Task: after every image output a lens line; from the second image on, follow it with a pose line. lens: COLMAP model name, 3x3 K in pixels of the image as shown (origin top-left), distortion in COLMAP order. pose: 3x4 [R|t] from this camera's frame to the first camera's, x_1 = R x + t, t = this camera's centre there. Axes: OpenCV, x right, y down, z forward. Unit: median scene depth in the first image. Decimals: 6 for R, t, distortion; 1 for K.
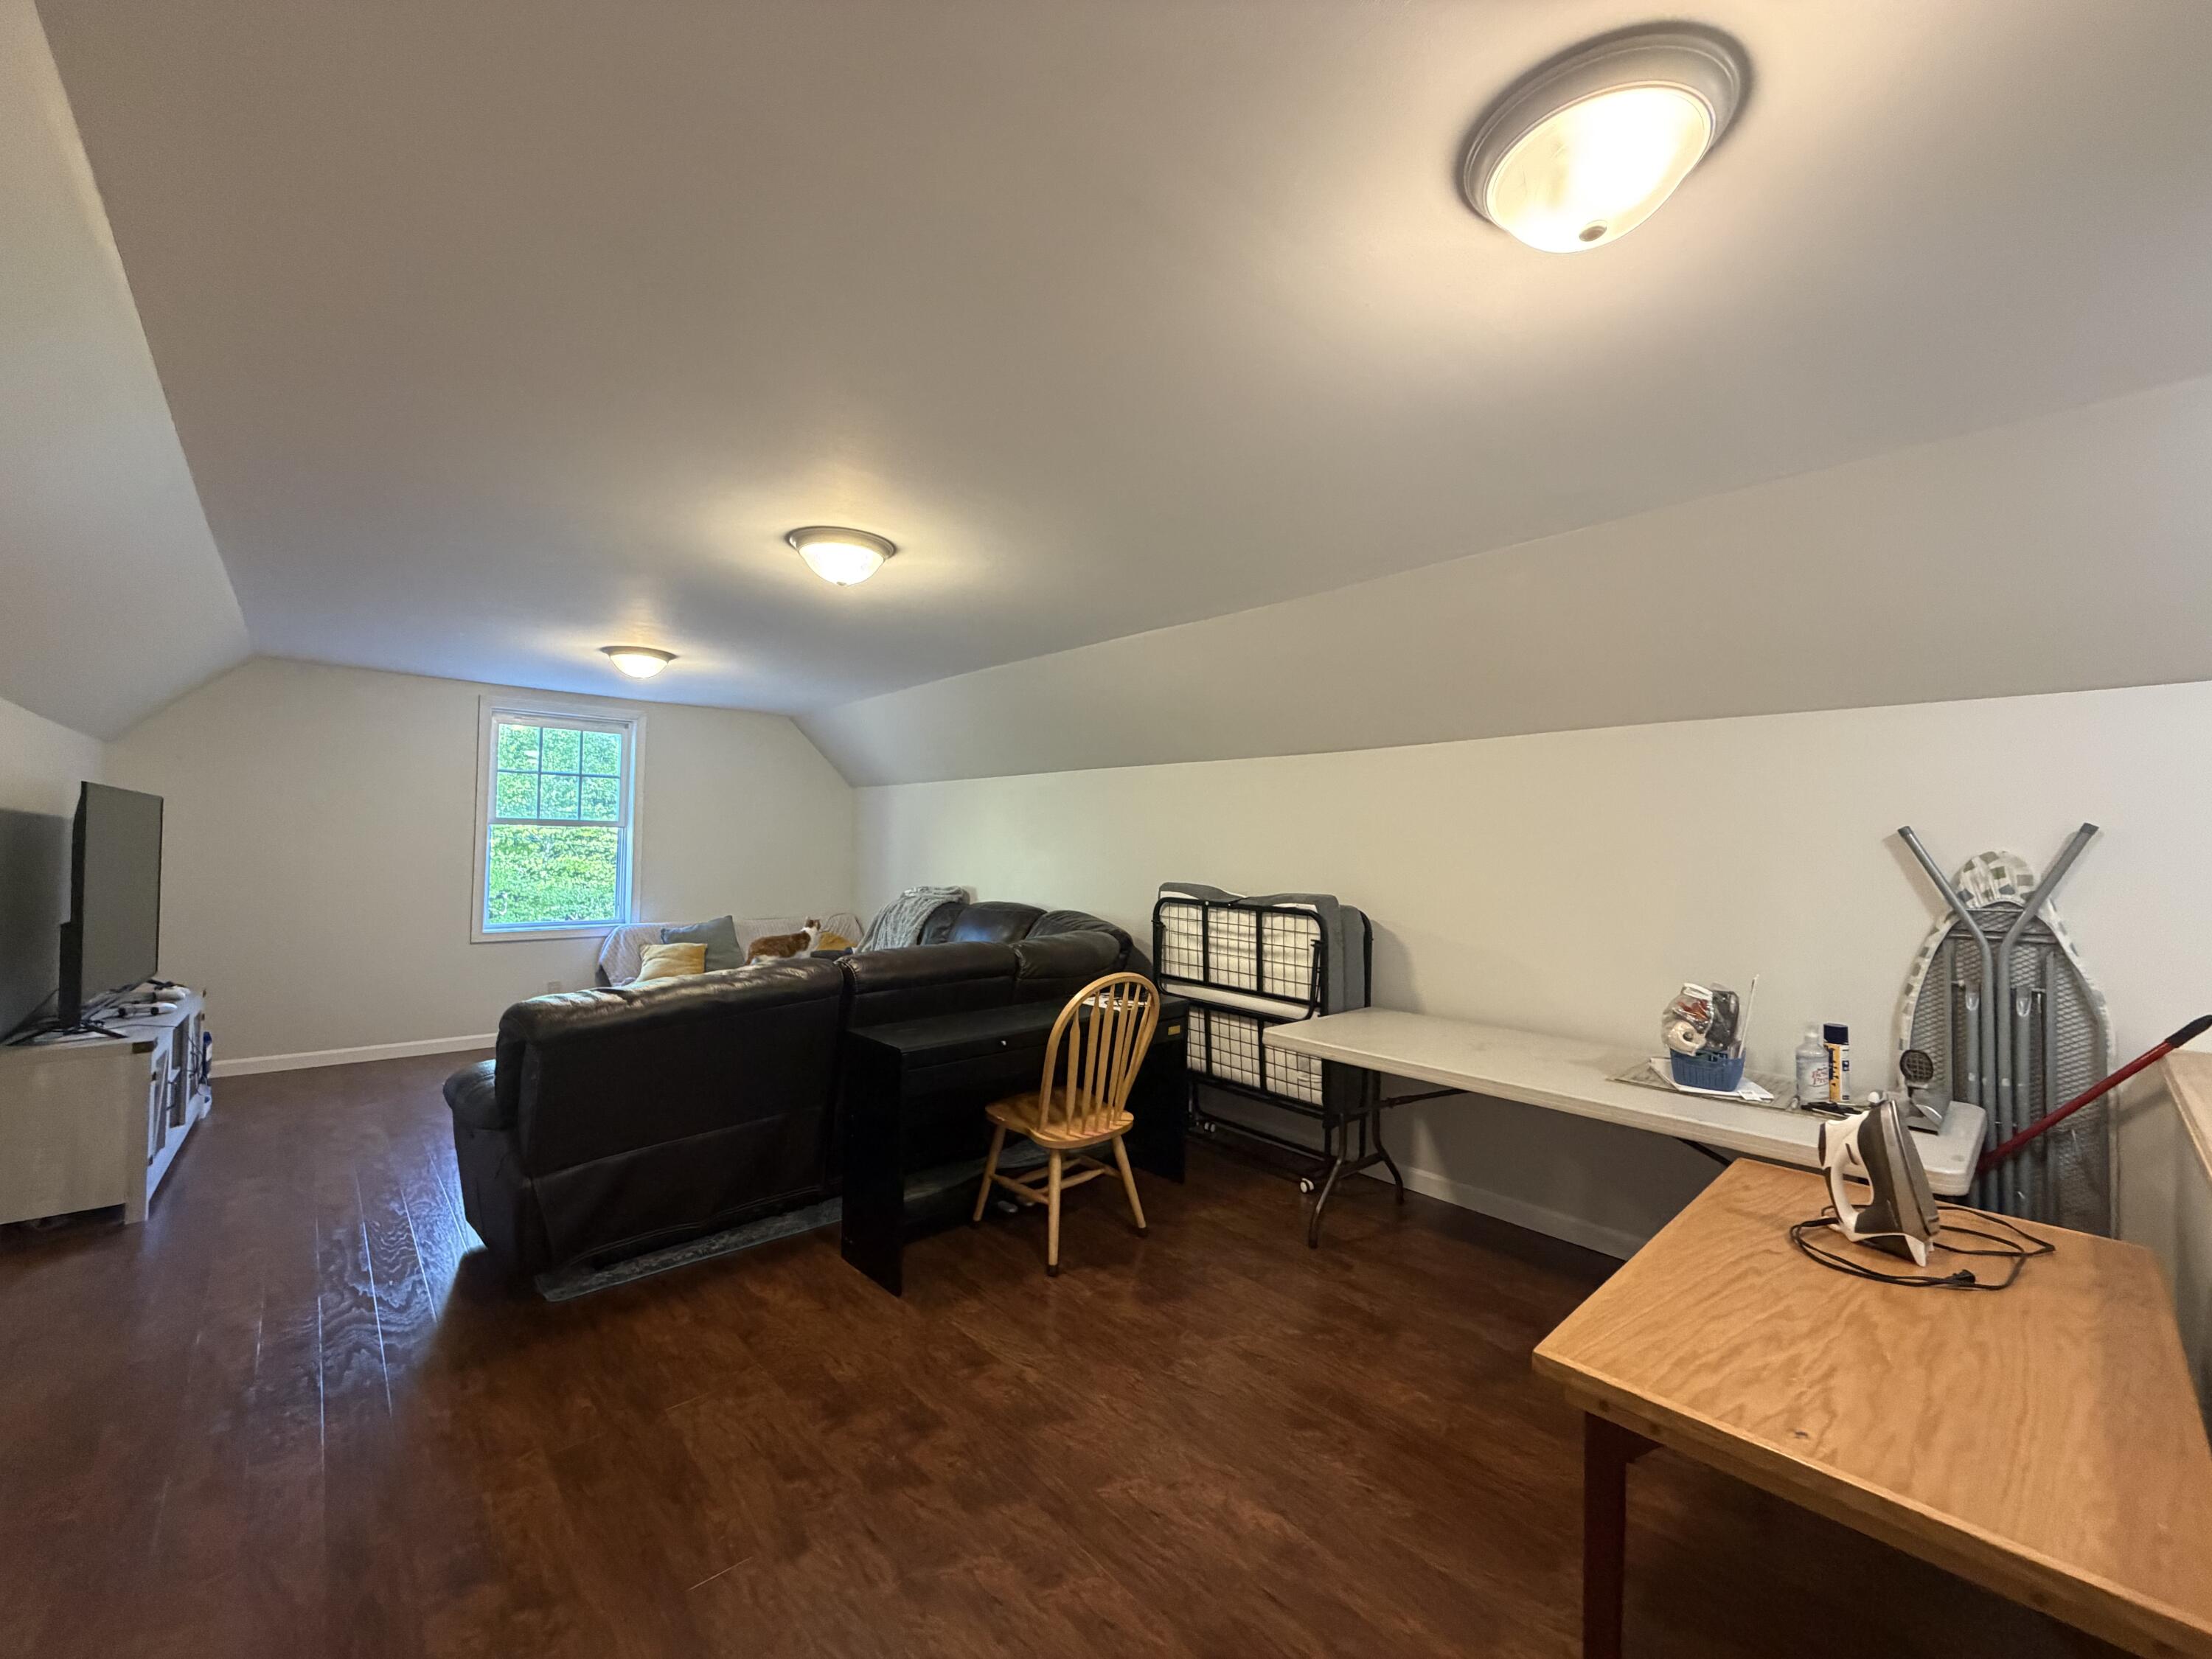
lens RADIAL K [[880.6, 0, 1102.8], [0, 880.6, 829.1], [0, 0, 1]] dist [0.000009, 0.000170]
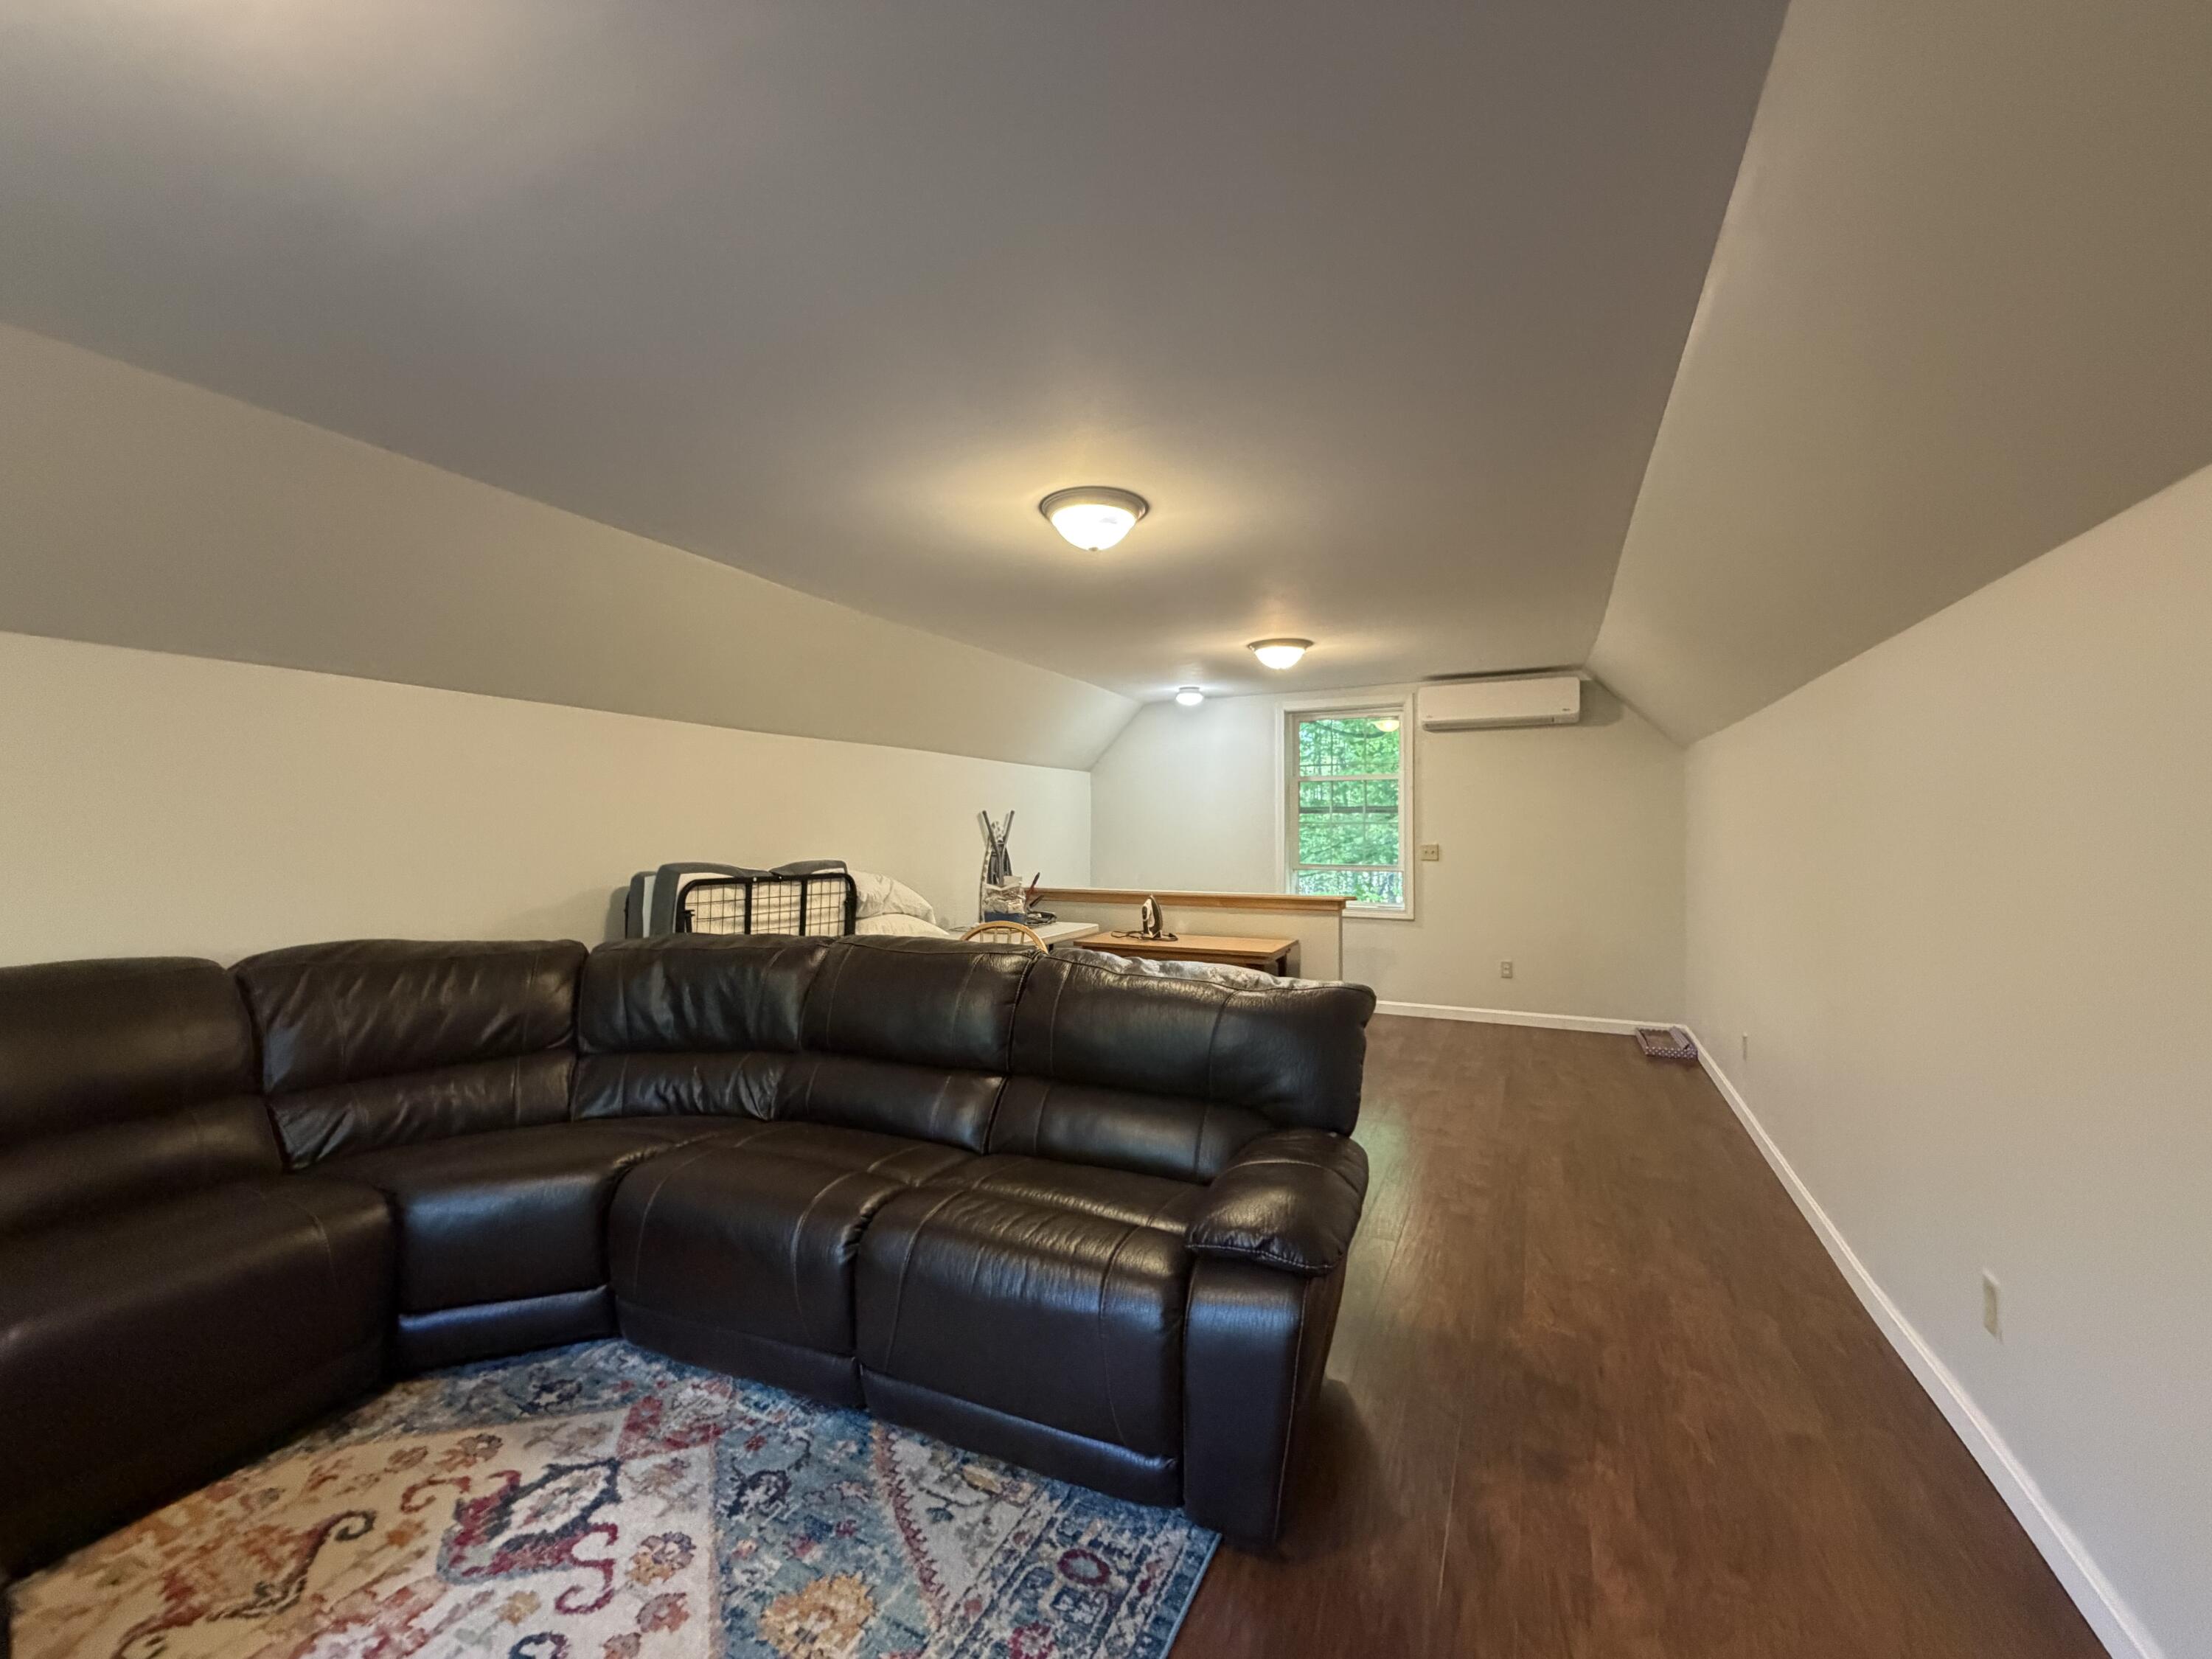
lens RADIAL K [[880.6, 0, 1102.8], [0, 880.6, 829.1], [0, 0, 1]] dist [0.000009, 0.000170]
pose [[-0.367339, -0.023050, 0.929801, -0.939718], [-0.033305, 0.999378, 0.011617, 0.006934], [-0.929491, -0.026700, -0.367878, 1.049180]]
